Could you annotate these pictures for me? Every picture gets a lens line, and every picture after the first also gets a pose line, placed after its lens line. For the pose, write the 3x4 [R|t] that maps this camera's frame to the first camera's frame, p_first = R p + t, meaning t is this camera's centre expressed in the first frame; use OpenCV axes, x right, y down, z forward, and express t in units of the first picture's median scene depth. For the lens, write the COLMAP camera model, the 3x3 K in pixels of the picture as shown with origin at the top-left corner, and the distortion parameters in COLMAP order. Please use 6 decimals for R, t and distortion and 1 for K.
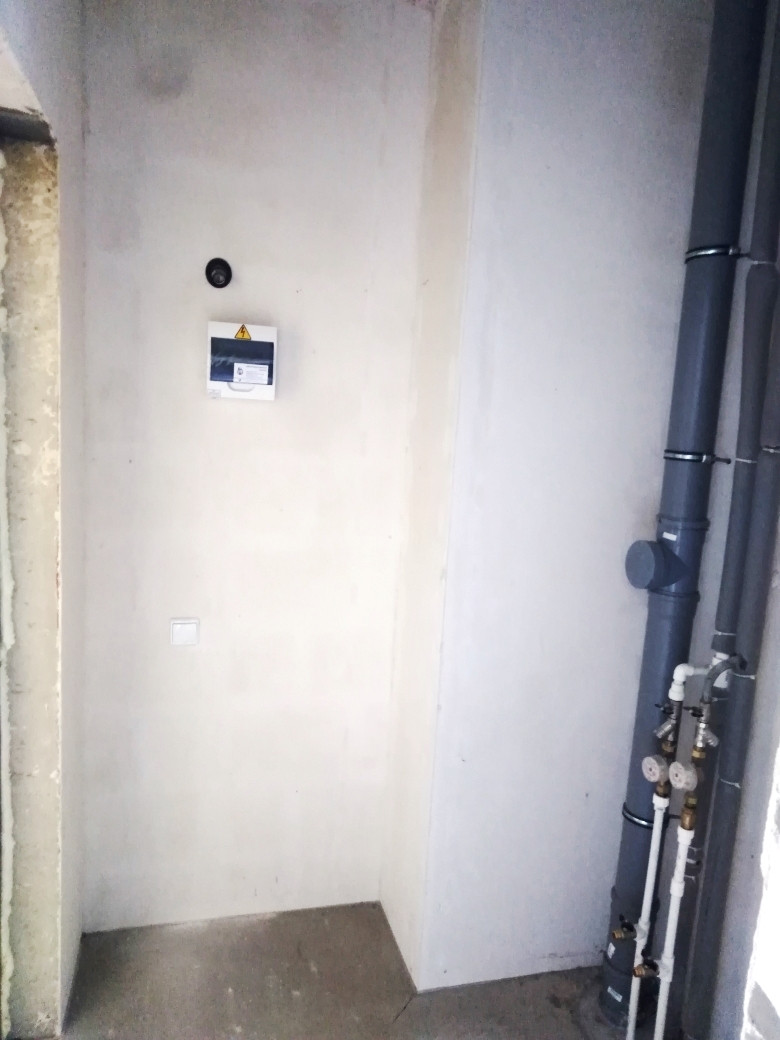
lens RADIAL K [[780.5, 0, 391.2], [0, 780.5, 516.3], [0, 0, 1]] dist [0.011605, 0.003370]
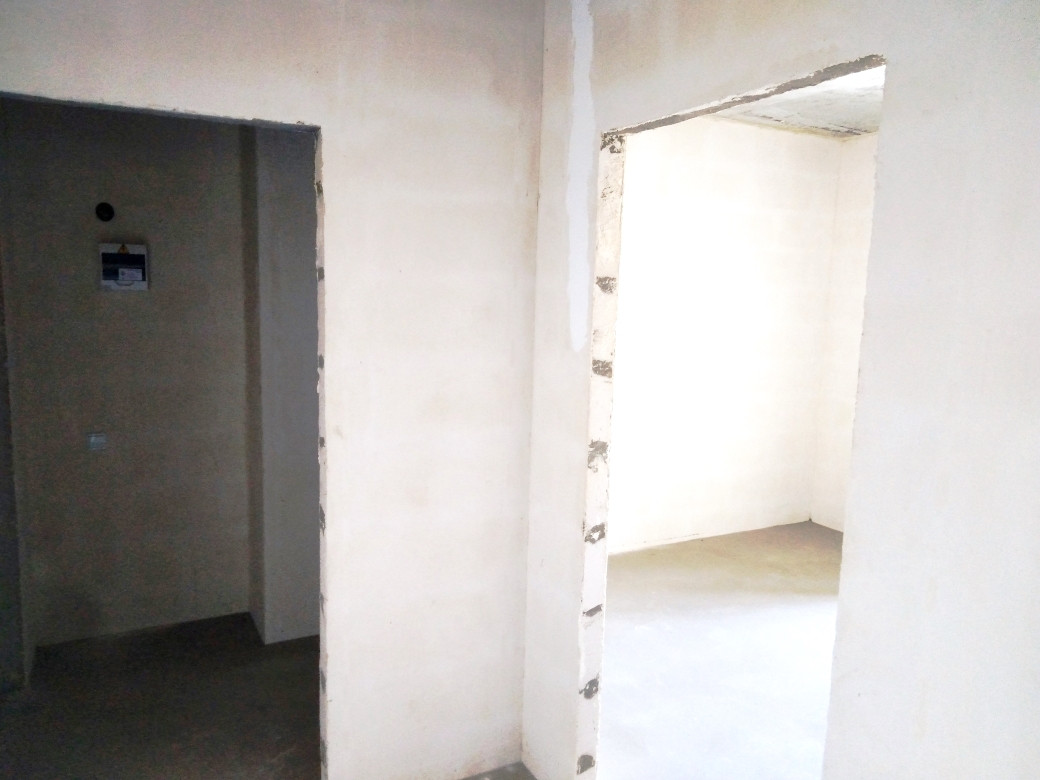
lens RADIAL K [[780.5, 0, 518.1], [0, 780.5, 392.4], [0, 0, 1]] dist [0.011605, 0.003370]
pose [[0.975149, -0.072922, 0.209207, 0.242760], [0.080961, 0.996262, -0.030114, 0.172090], [-0.206229, 0.046304, 0.977408, -0.726669]]
